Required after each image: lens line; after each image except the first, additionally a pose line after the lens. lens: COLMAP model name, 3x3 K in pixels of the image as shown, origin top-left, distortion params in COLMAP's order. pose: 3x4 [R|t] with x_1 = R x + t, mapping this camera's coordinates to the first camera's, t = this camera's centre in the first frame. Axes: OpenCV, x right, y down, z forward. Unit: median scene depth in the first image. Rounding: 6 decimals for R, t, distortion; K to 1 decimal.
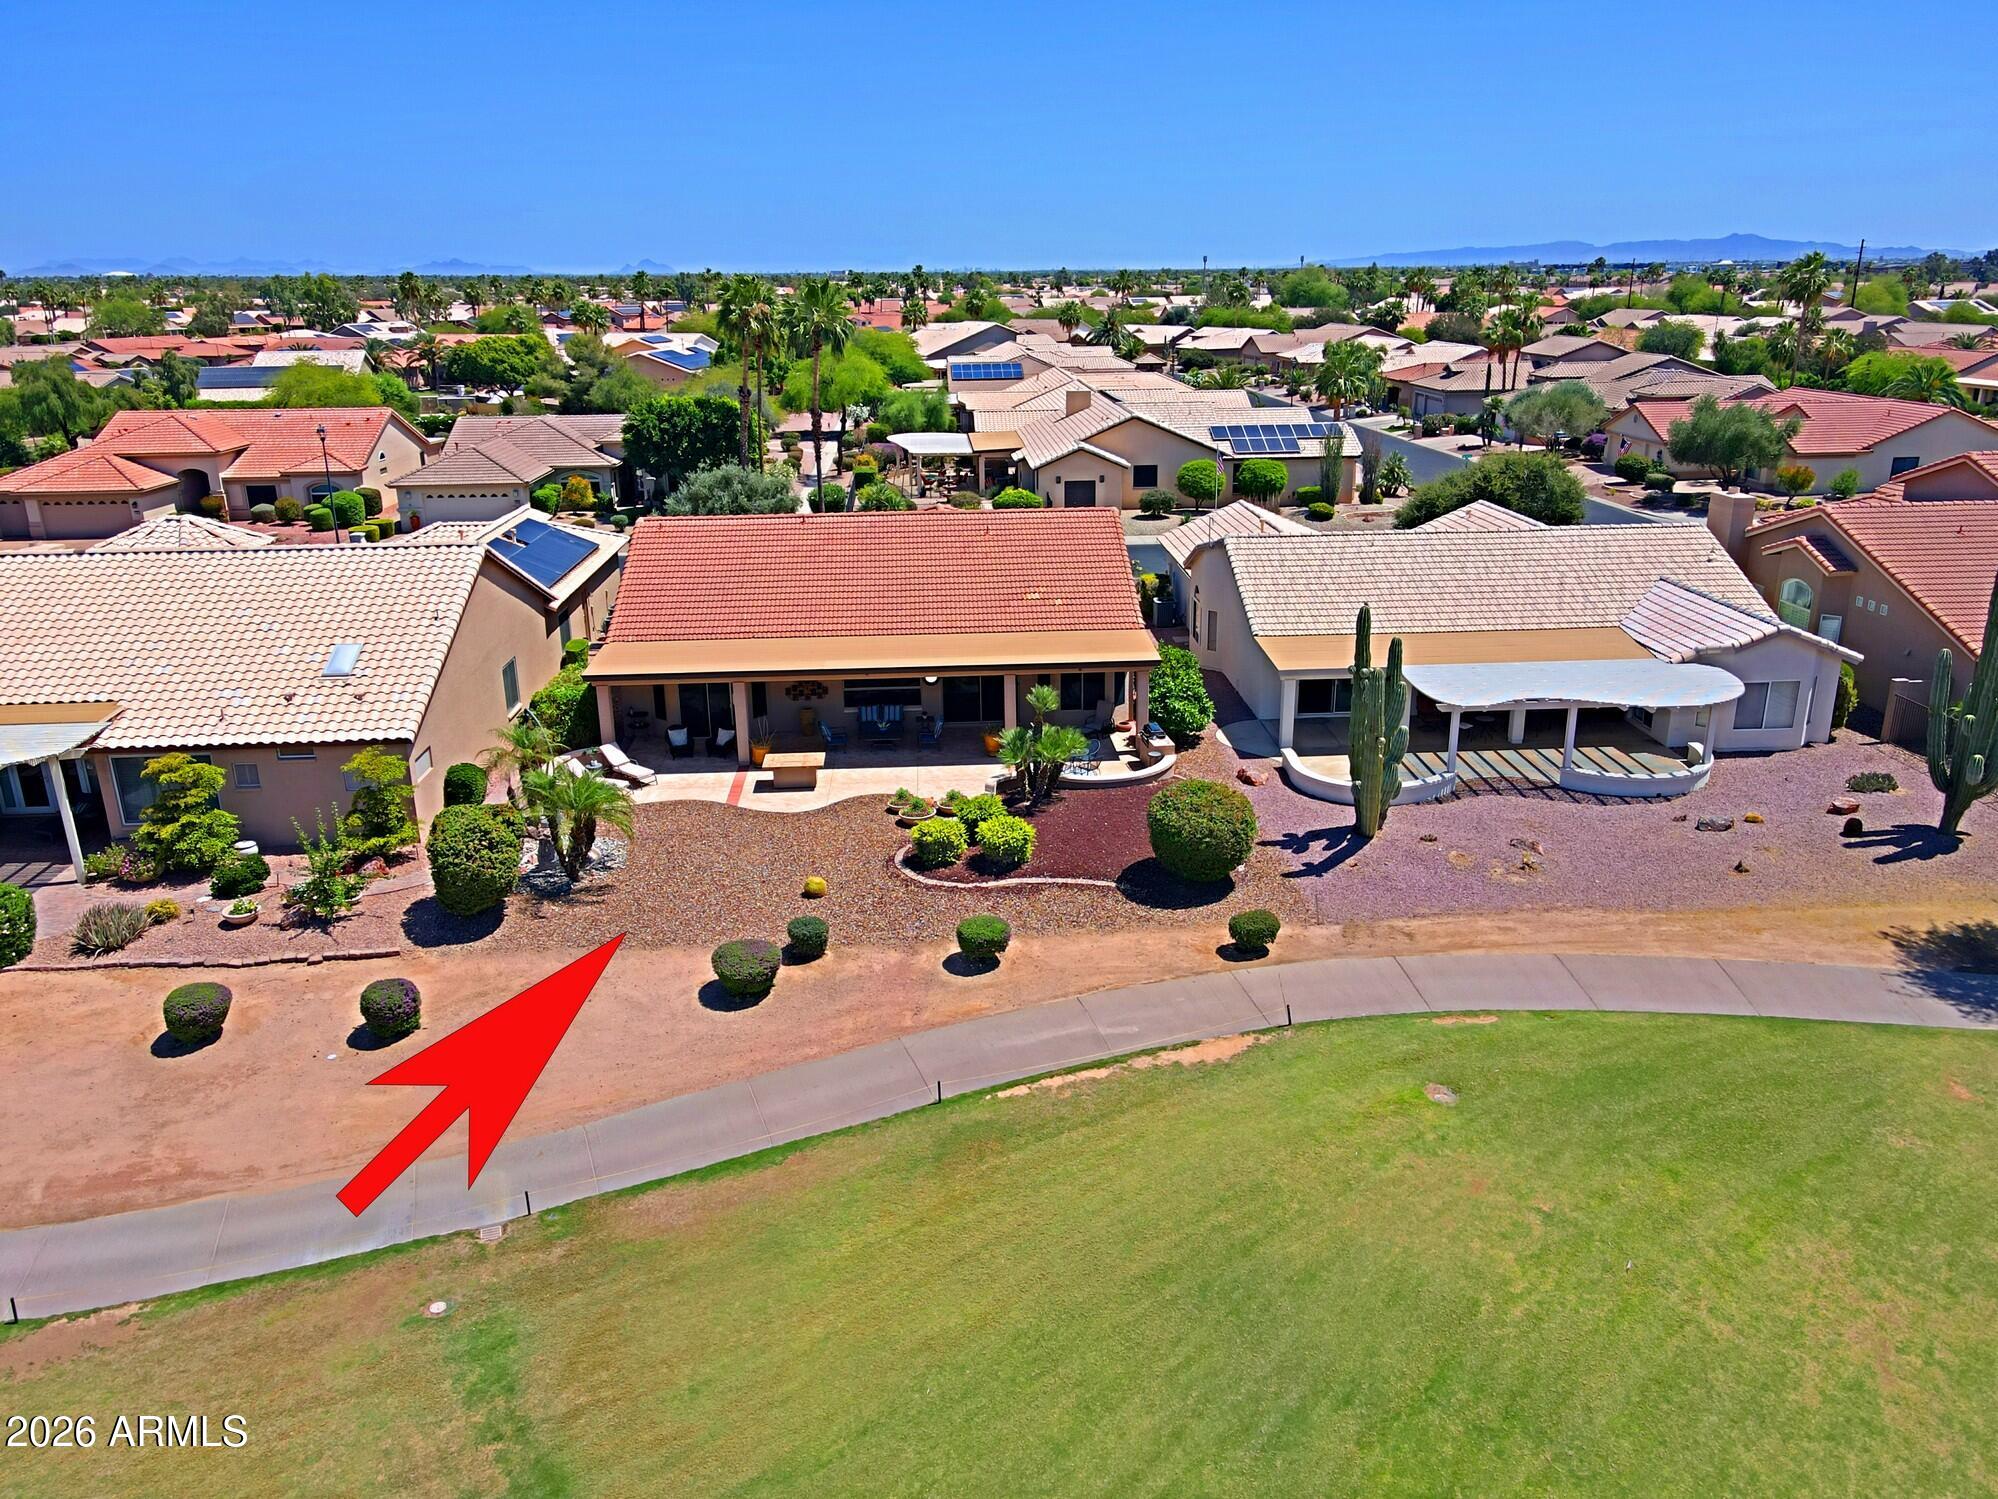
lens RADIAL K [[1462.3, 0, 1006.0], [0, 1462.3, 757.0], [0, 0, 1]] dist [0.000409, 0.035437]
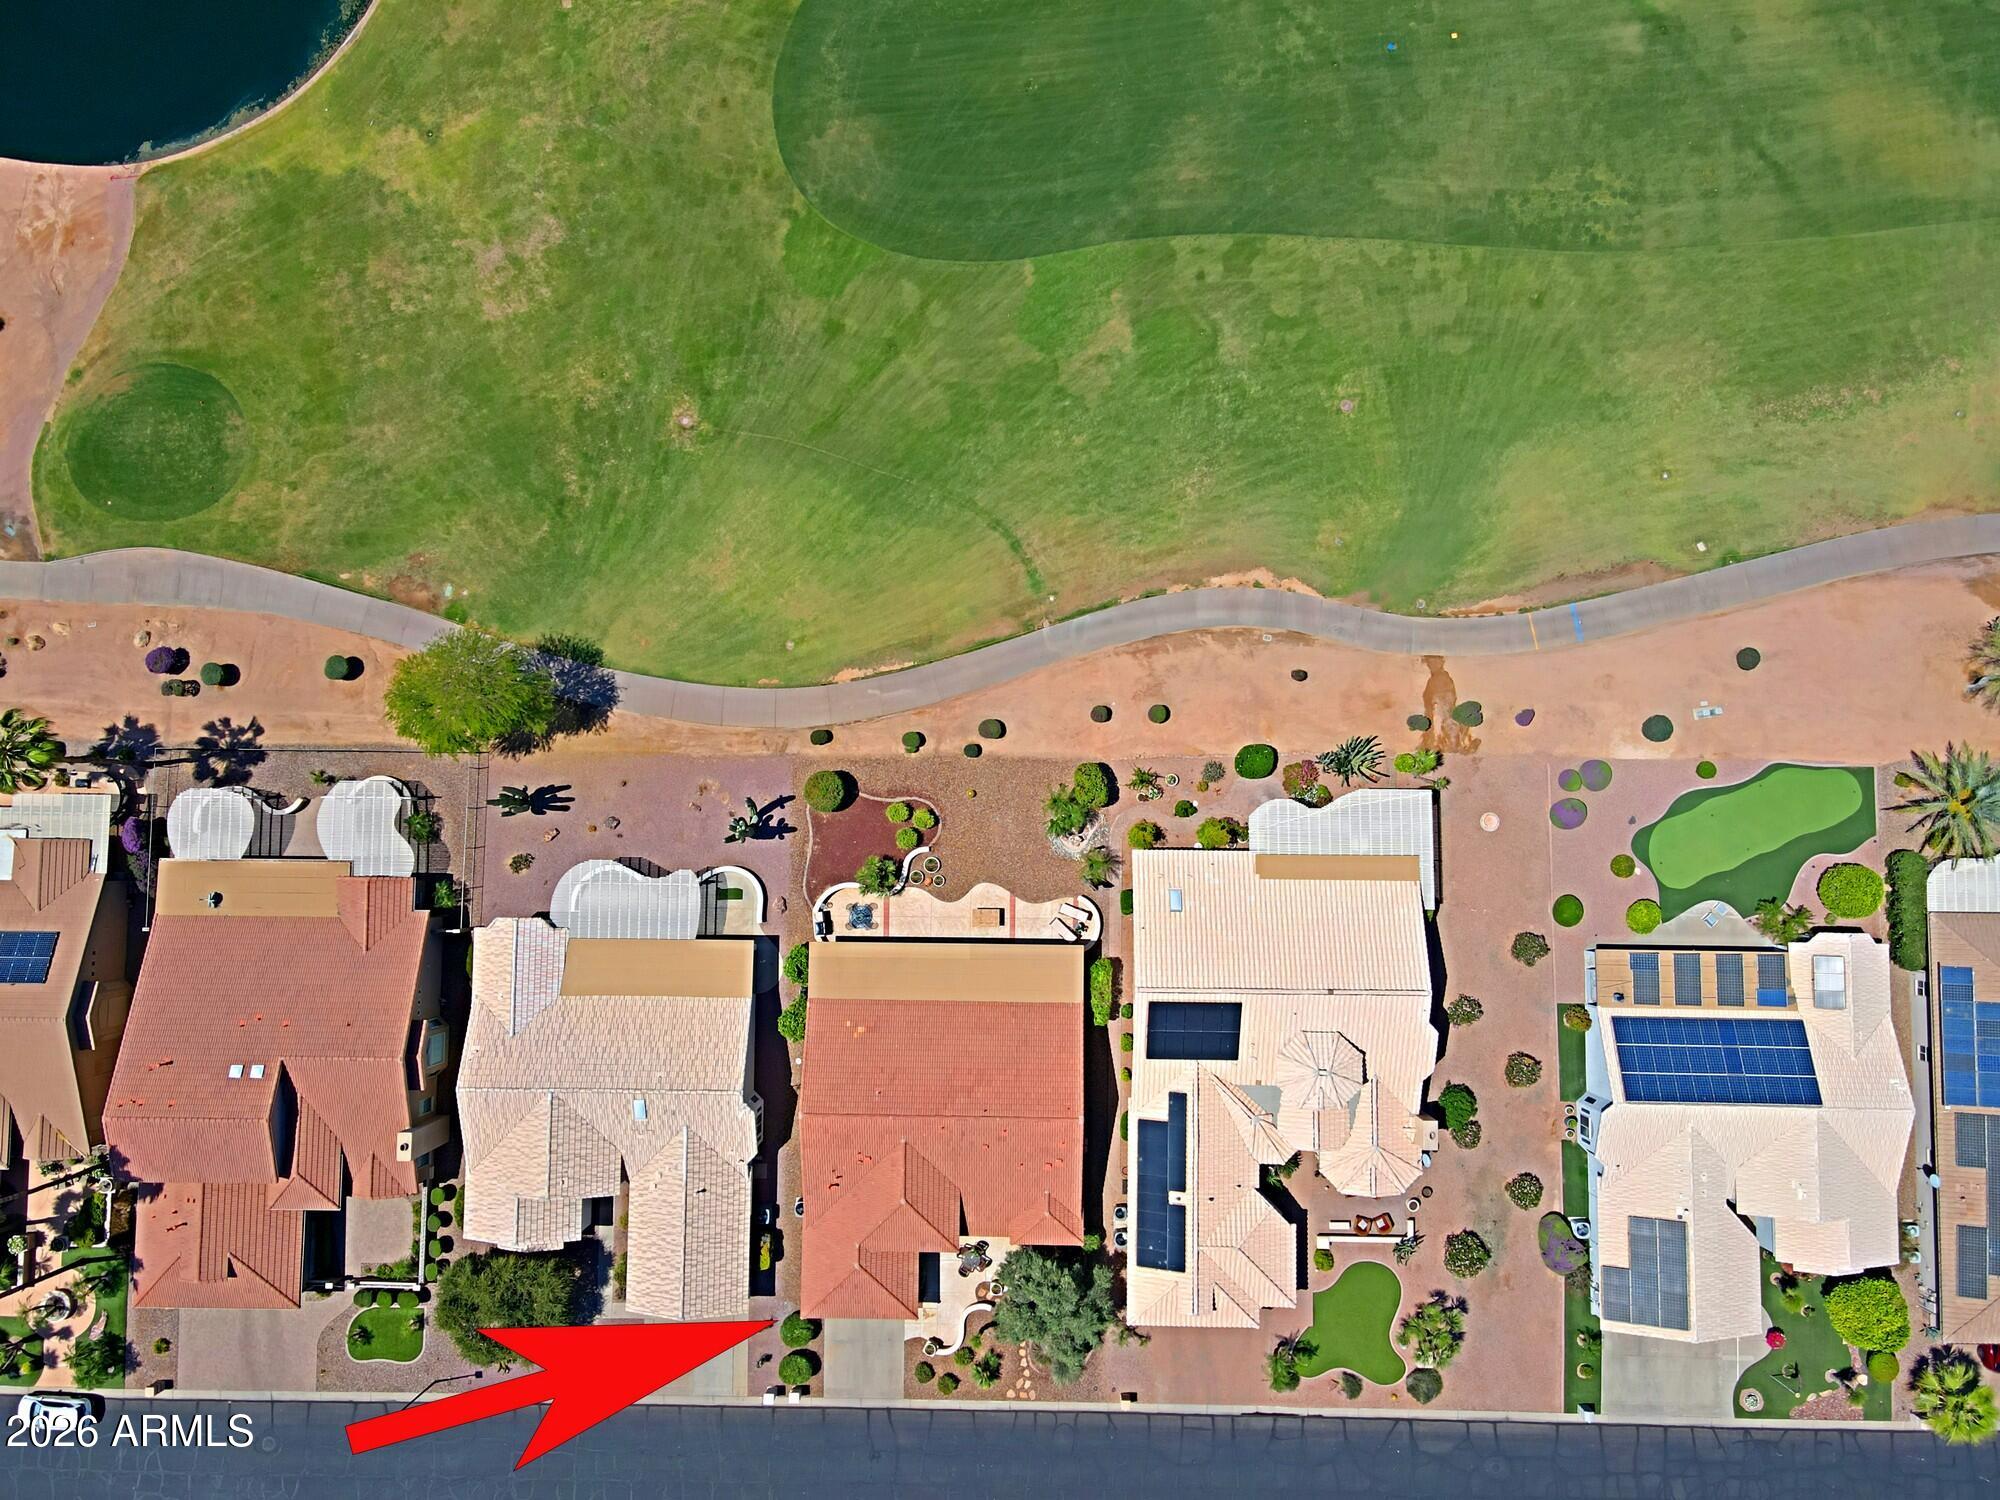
lens RADIAL K [[1463.8, 0, 1007.0], [0, 1463.8, 757.5], [0, 0, 1]] dist [0.000409, 0.035437]
pose [[-0.996989, -0.067725, 0.037778, -0.252278], [0.053963, -0.256020, 0.965164, -2.137451], [-0.055694, 0.964296, 0.258903, 0.201021]]
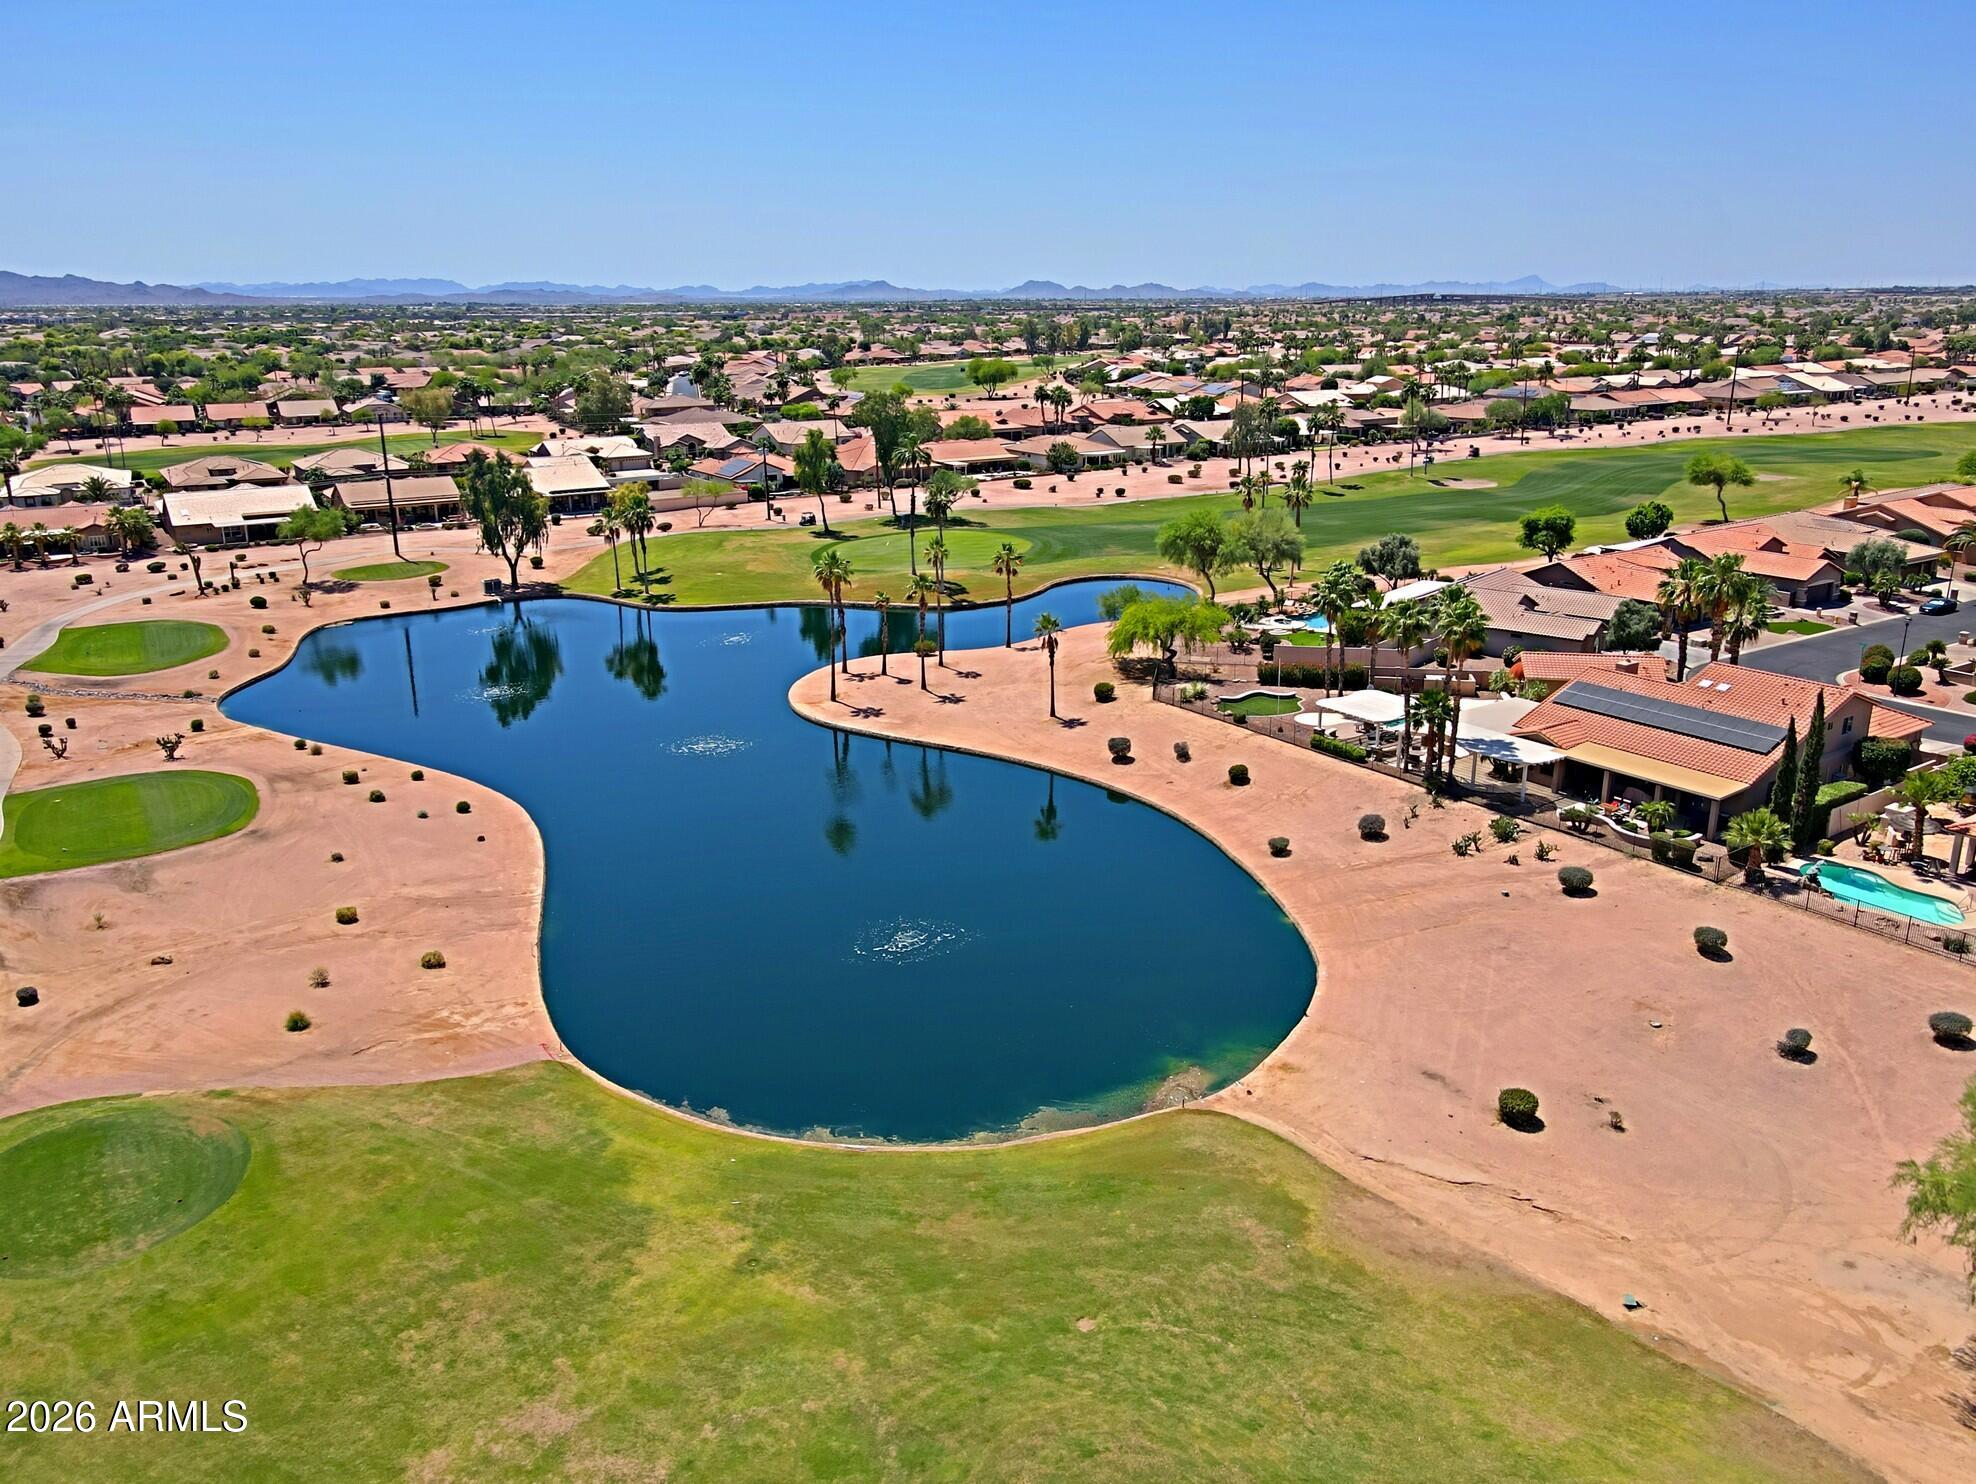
lens RADIAL K [[1456.9, 0, 999.5], [0, 1456.9, 736.6], [0, 0, 1]] dist [0.015785, 0.008627]
pose [[-0.432878, -0.249280, 0.866300, -0.288369], [0.296276, 0.868275, 0.397893, -0.461368], [-0.851373, 0.428904, -0.302002, -0.107350]]
